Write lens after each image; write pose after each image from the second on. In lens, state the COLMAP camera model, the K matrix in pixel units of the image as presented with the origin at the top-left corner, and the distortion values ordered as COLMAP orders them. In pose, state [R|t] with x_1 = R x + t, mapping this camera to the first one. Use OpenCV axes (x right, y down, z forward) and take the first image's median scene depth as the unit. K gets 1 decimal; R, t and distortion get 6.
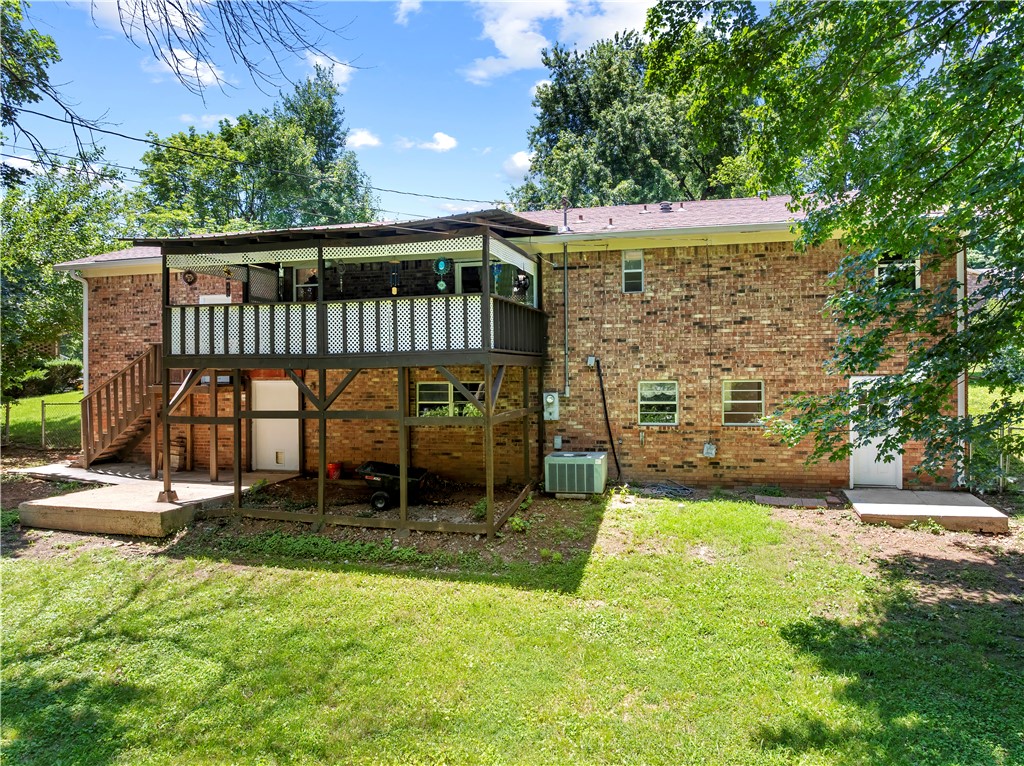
lens RADIAL K [[715.8, 0, 517.7], [0, 715.8, 383.6], [0, 0, 1]] dist [-0.045653, 0.009072]
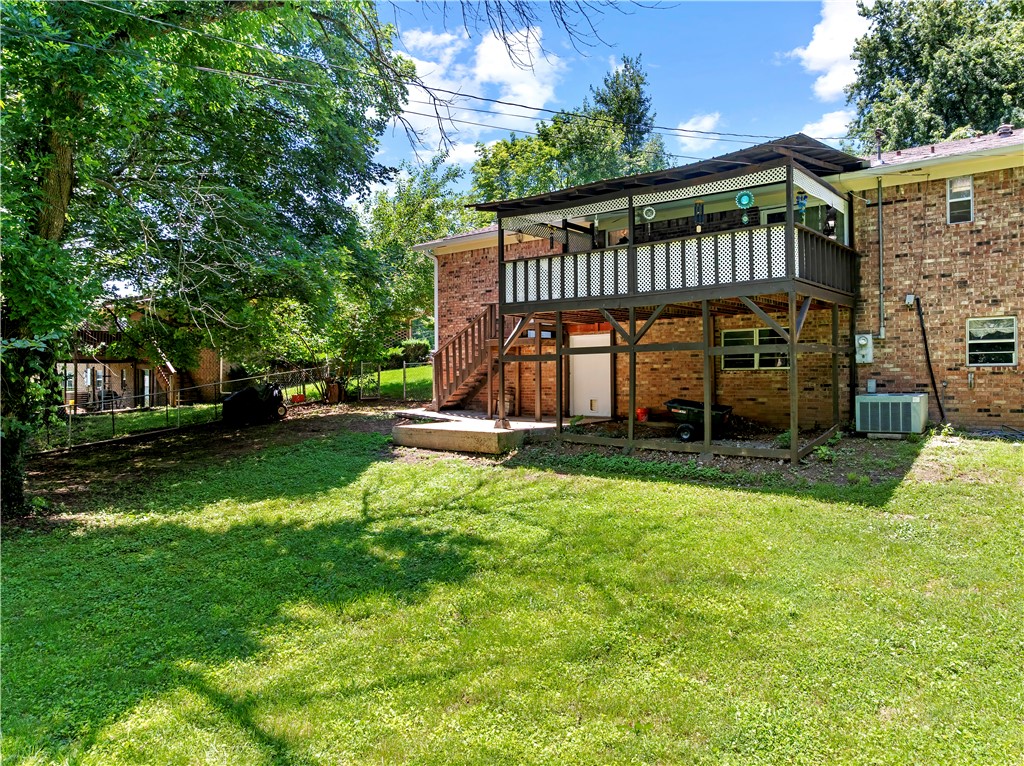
lens RADIAL K [[715.8, 0, 517.7], [0, 715.8, 383.6], [0, 0, 1]] dist [-0.045653, 0.009072]
pose [[0.911591, 0.003520, -0.411082, 0.014508], [-0.001612, 0.999986, 0.004989, 0.077784], [0.411094, -0.003885, 0.911585, -0.063615]]
